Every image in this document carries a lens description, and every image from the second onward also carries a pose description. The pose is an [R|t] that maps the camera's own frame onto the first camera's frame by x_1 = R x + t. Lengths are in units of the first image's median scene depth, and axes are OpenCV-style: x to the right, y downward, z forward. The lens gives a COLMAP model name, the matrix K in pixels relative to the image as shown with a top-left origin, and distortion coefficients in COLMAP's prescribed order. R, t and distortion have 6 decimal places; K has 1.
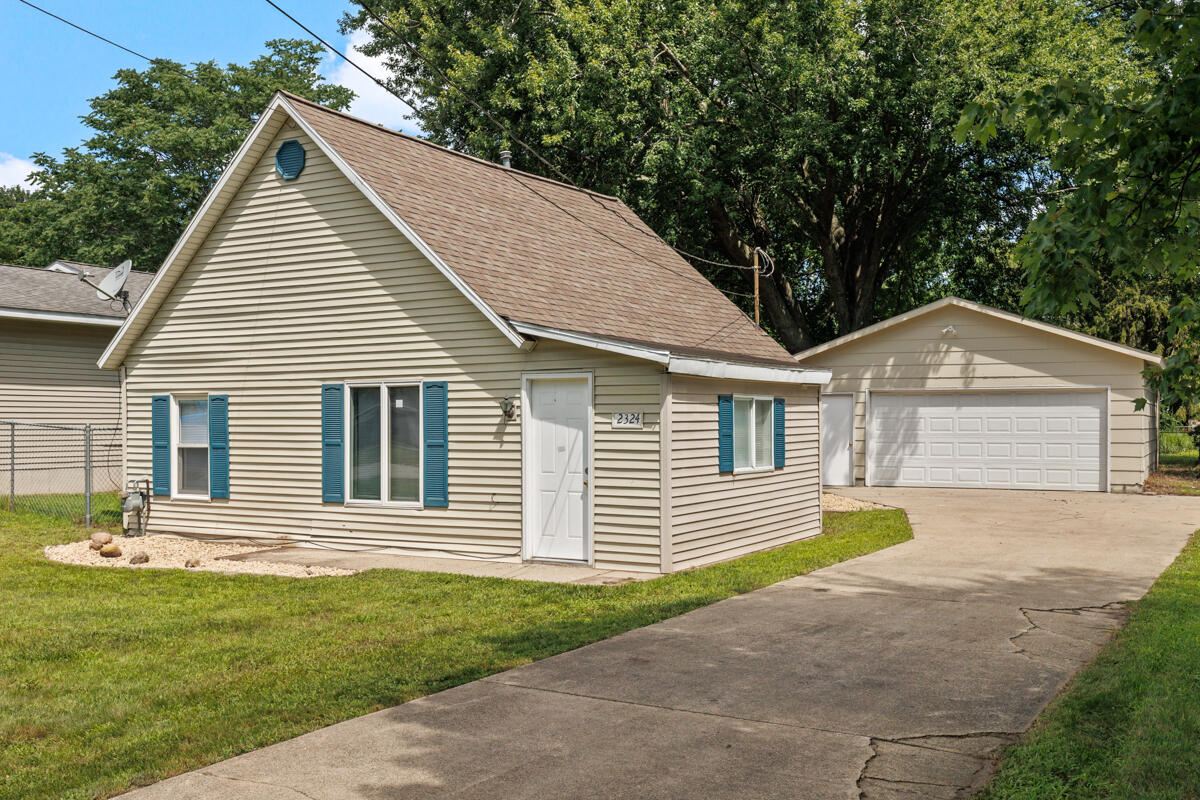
lens RADIAL K [[1141.3, 0, 599.6], [0, 1141.3, 398.0], [0, 0, 1]] dist [0.002621, 0.000000]
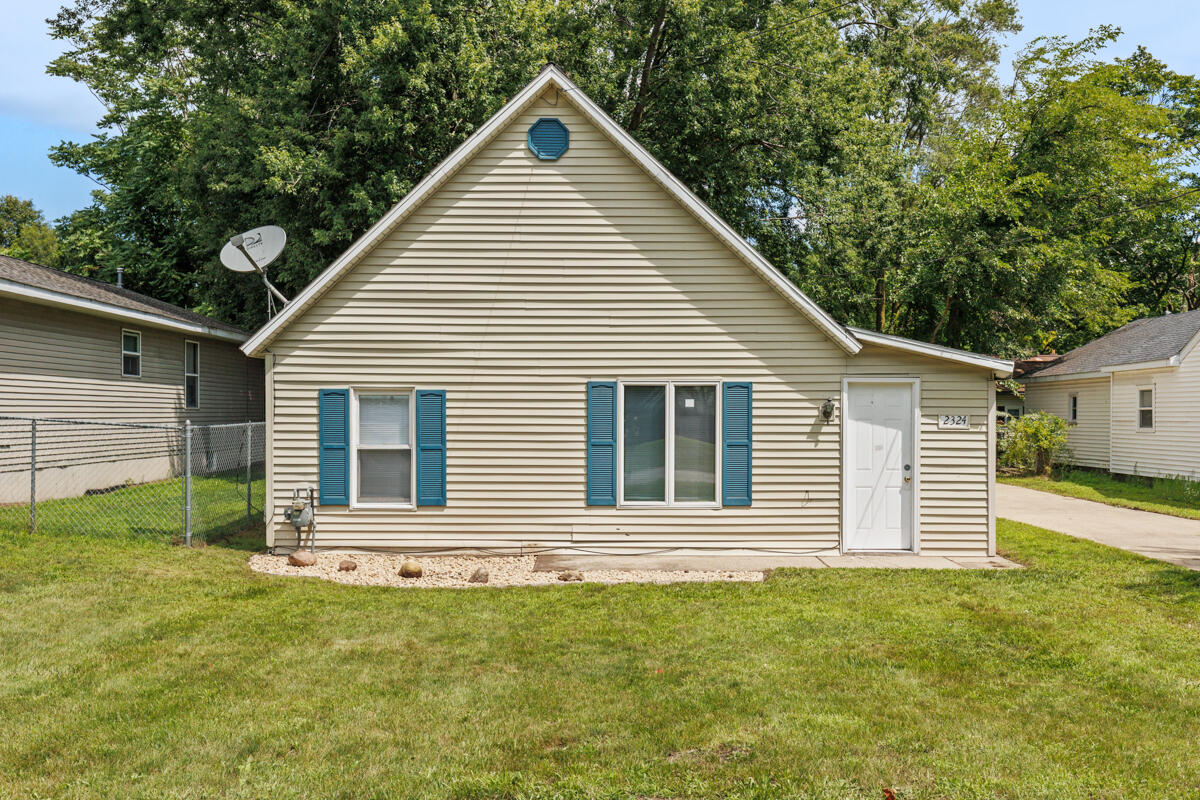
lens RADIAL K [[1141.3, 0, 600.3], [0, 1141.3, 405.6], [0, 0, 1]] dist [0.002621, 0.000000]
pose [[0.866142, 0.010330, 0.499691, -0.733138], [-0.015984, 0.999847, 0.007036, 0.001404], [-0.499542, -0.014081, 0.866175, 0.180595]]
